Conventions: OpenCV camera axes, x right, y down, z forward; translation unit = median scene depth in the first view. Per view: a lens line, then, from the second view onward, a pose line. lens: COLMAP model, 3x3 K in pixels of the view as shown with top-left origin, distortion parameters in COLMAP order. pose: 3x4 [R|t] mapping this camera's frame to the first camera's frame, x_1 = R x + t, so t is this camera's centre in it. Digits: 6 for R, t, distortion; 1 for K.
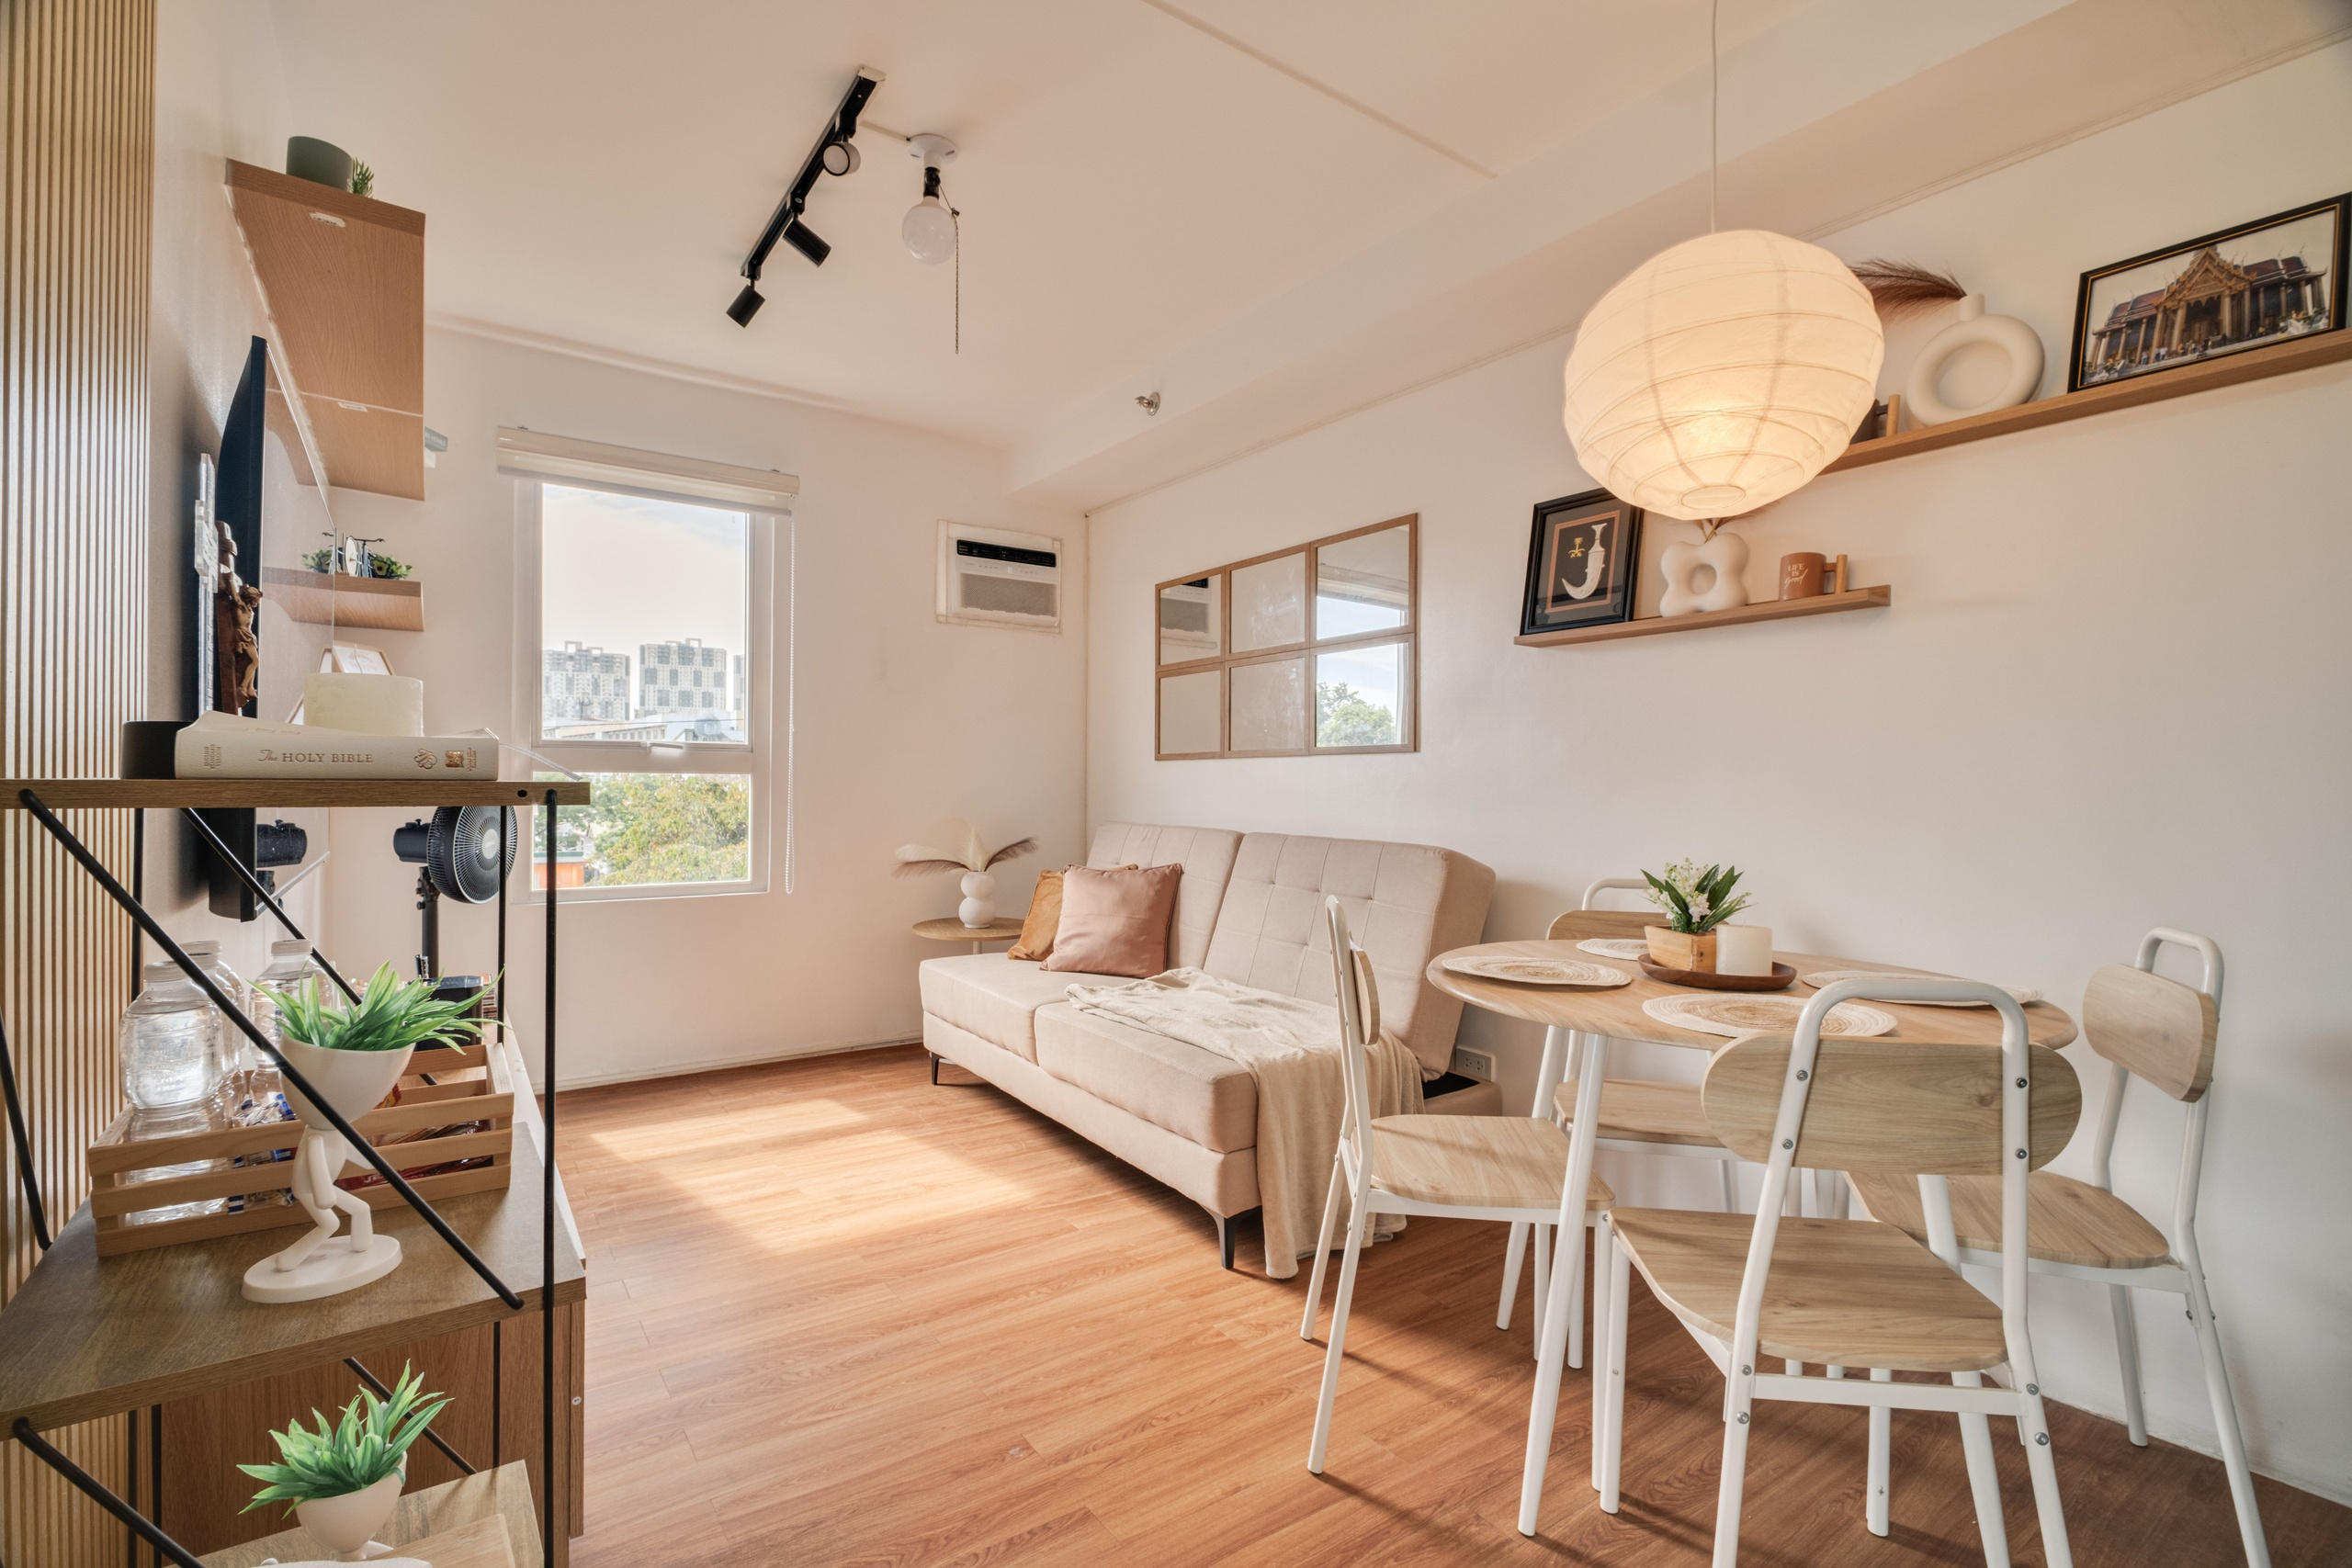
lens RADIAL K [[1072.3, 0, 1171.9], [0, 1072.3, 781.9], [0, 0, 1]] dist [-0.006764, -0.004070]
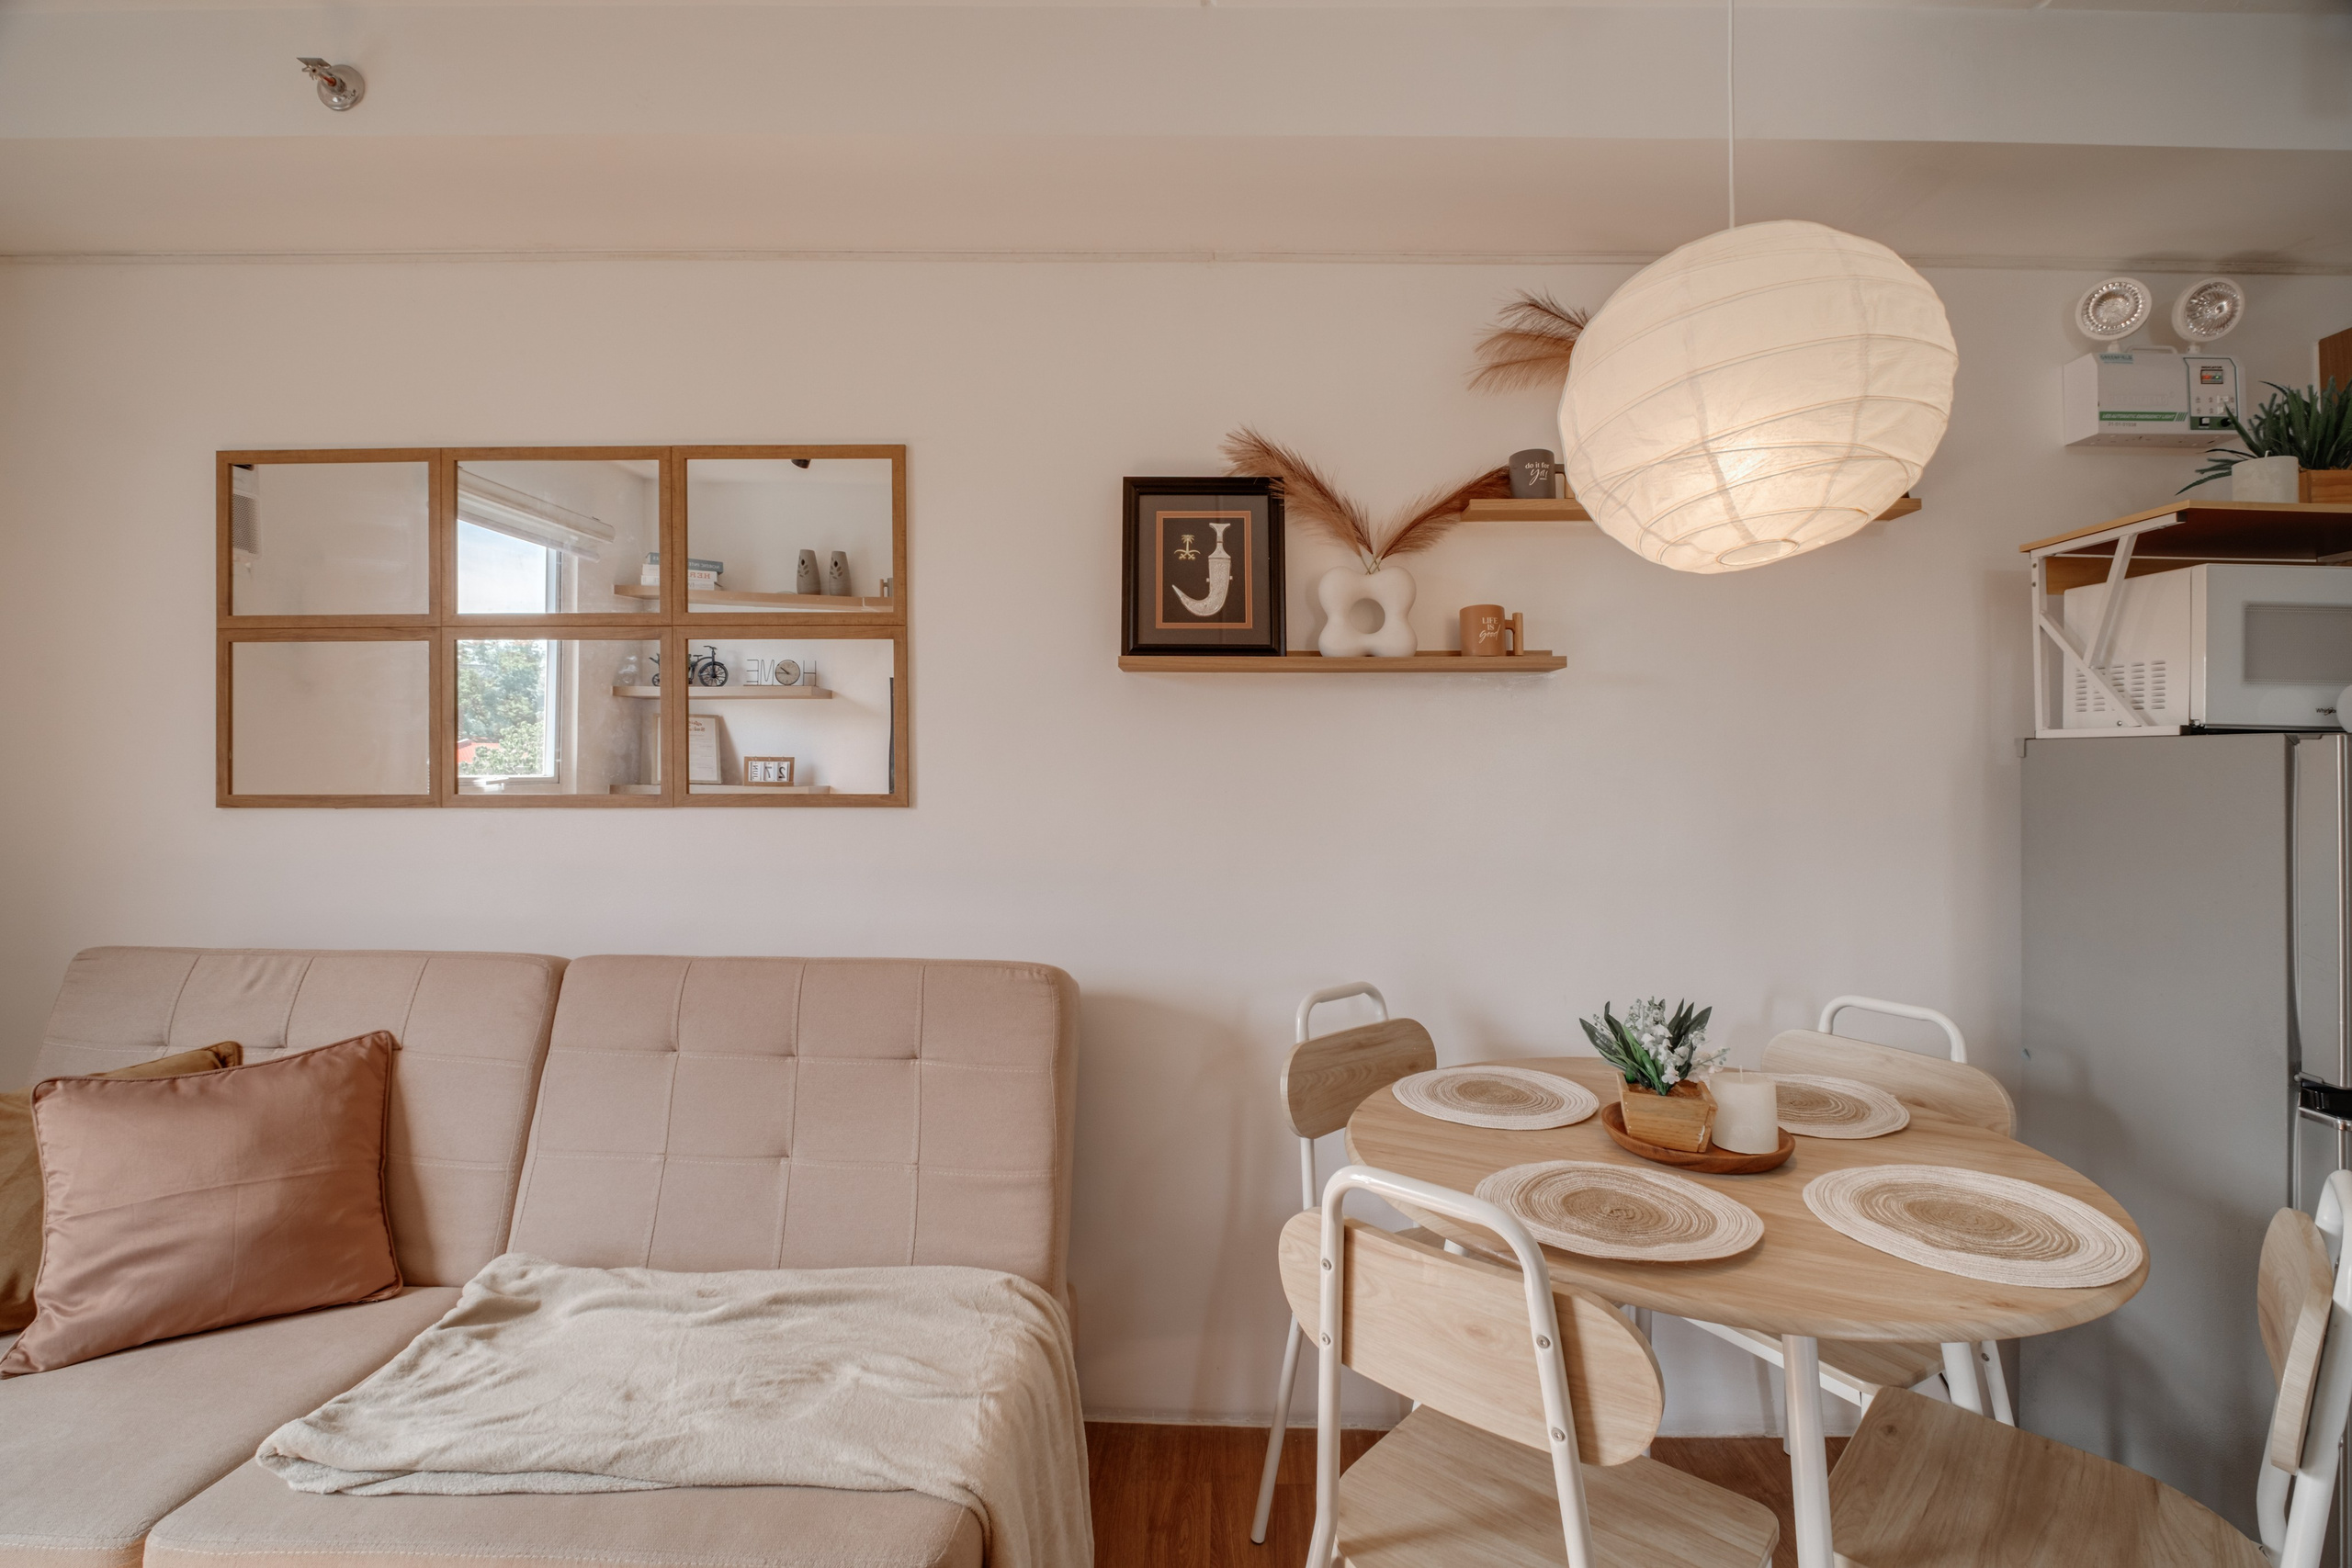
lens RADIAL K [[1072.3, 0, 1189.5], [0, 1072.3, 748.6], [0, 0, 1]] dist [-0.006764, -0.004070]
pose [[0.580560, -0.000458, 0.814217, -0.281270], [-0.000977, 0.999999, 0.001259, -0.087298], [-0.814217, -0.001526, 0.580559, 0.638705]]
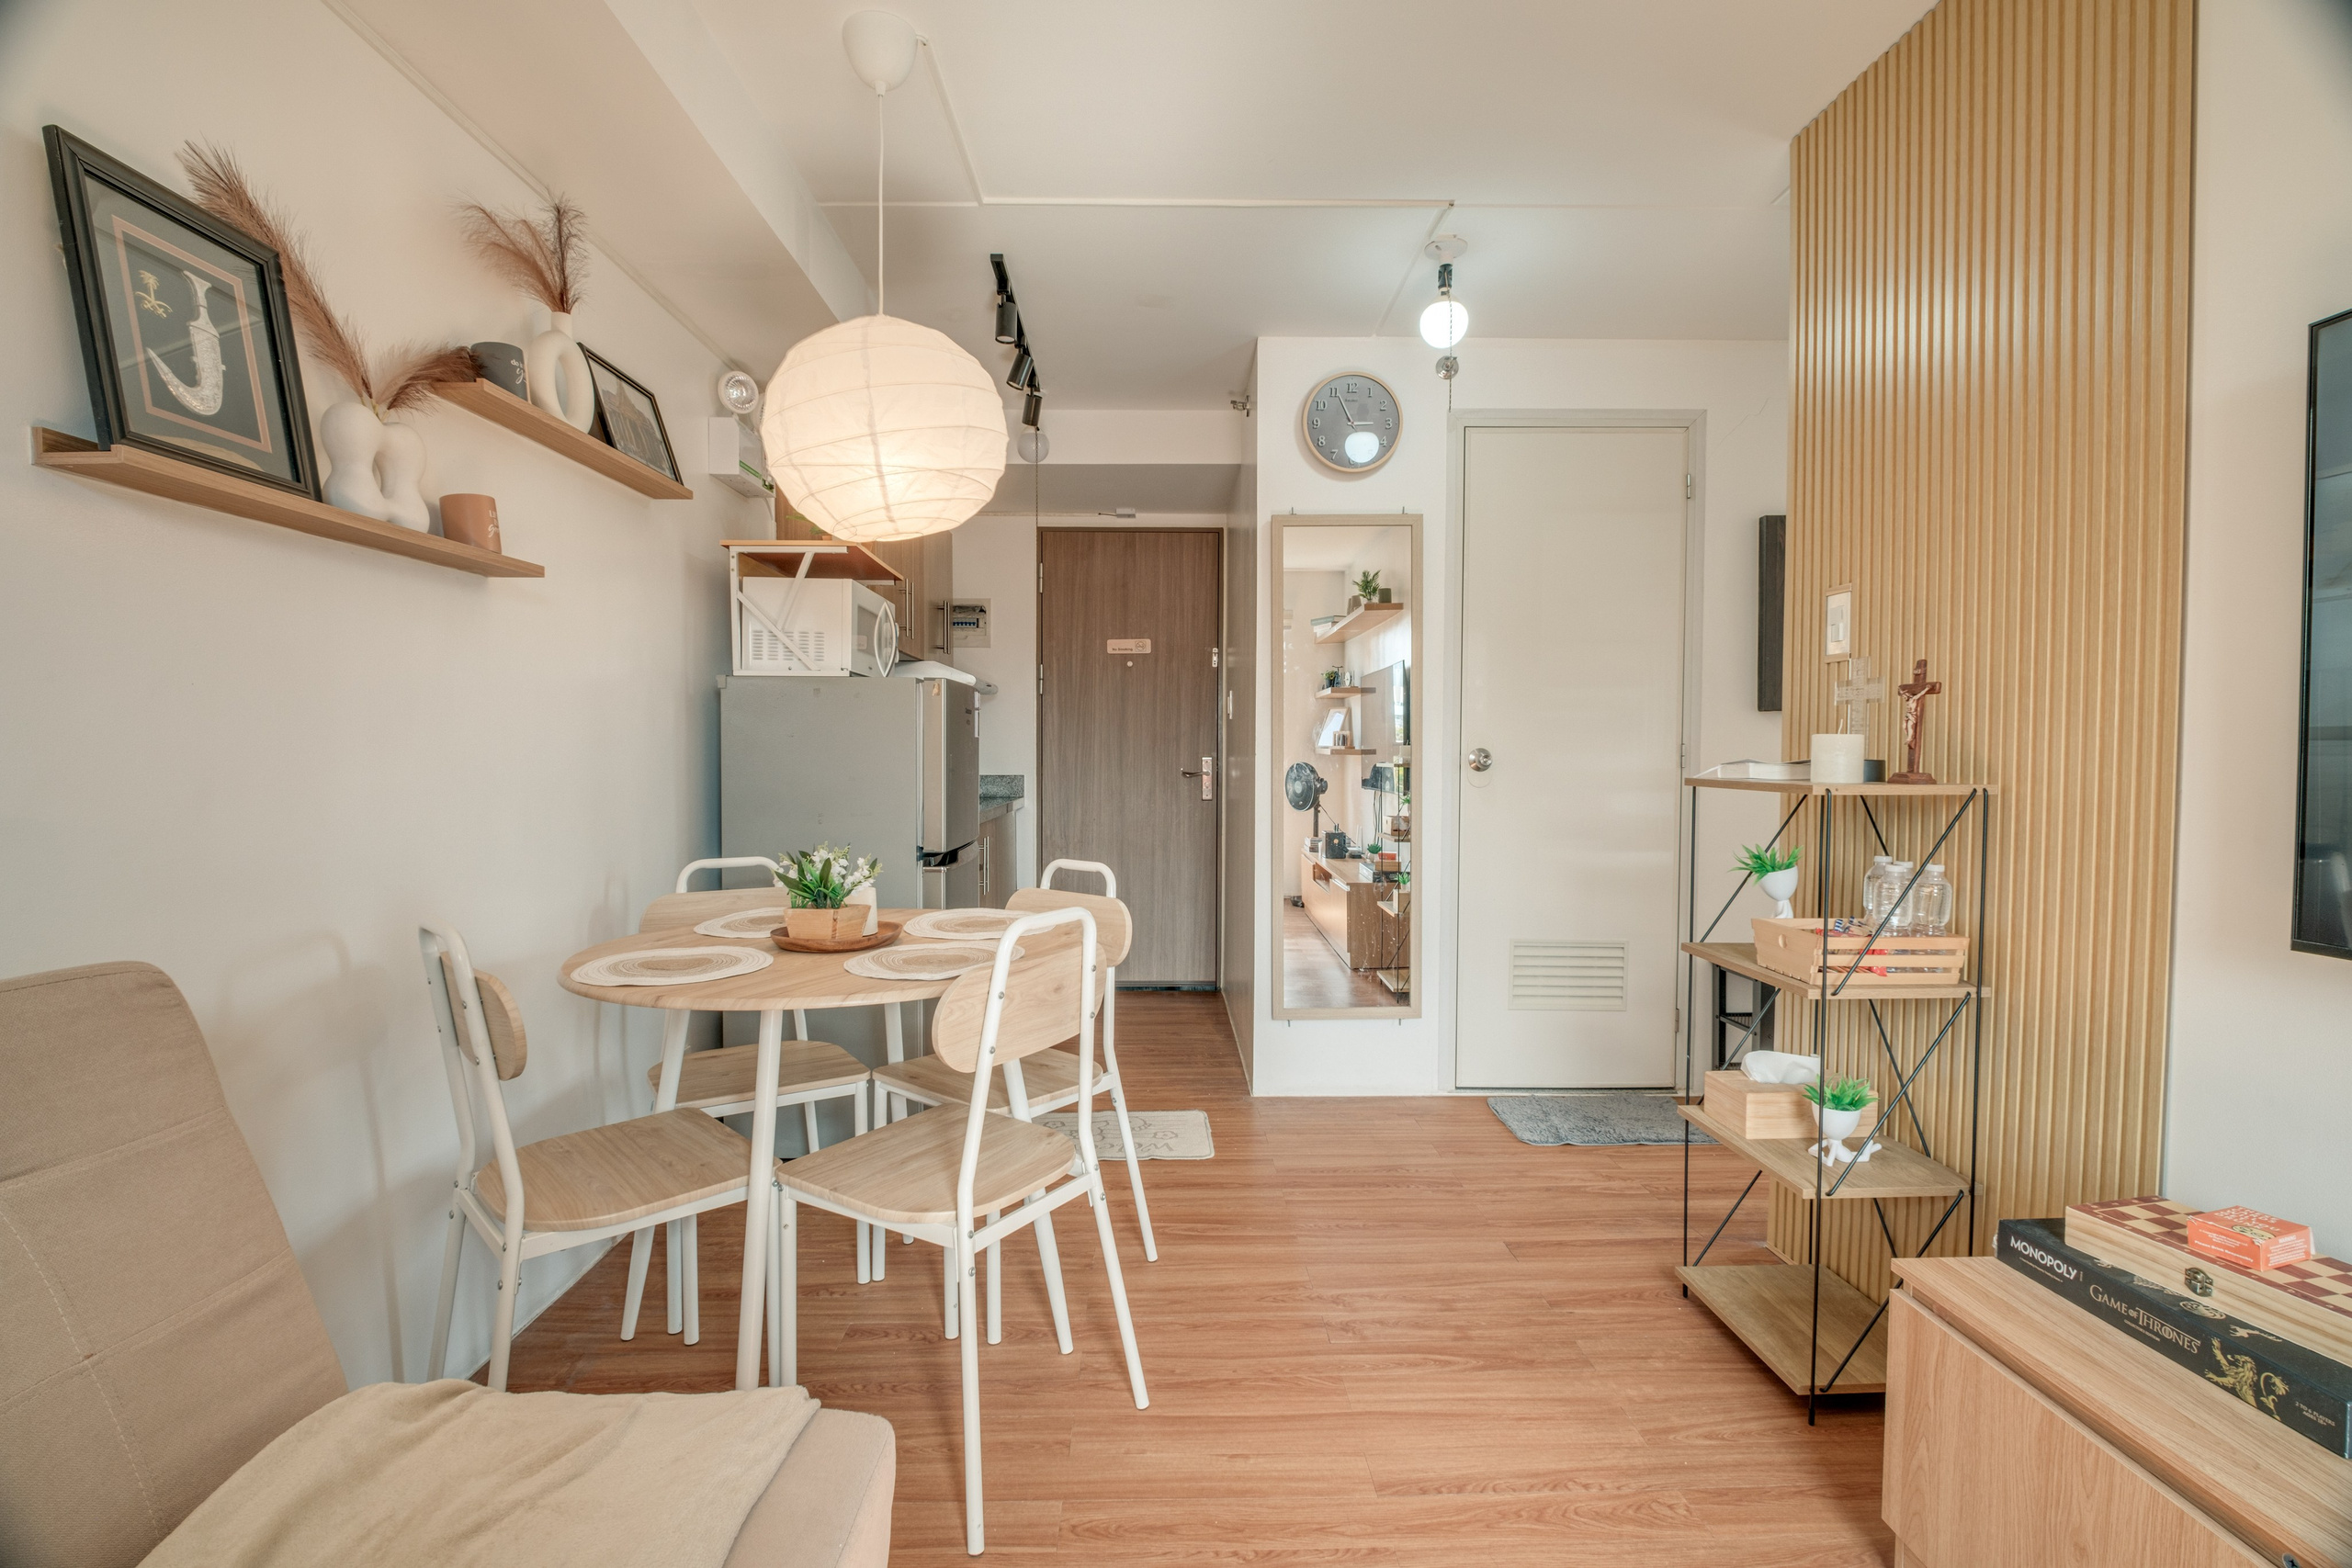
lens RADIAL K [[1072.3, 0, 1182.8], [0, 1072.3, 771.5], [0, 0, 1]] dist [-0.006764, -0.004070]
pose [[-0.833188, -0.023432, 0.552493, -0.320120], [-0.010961, 0.999605, 0.025865, -0.023581], [-0.552881, 0.015494, -0.833116, 1.318070]]
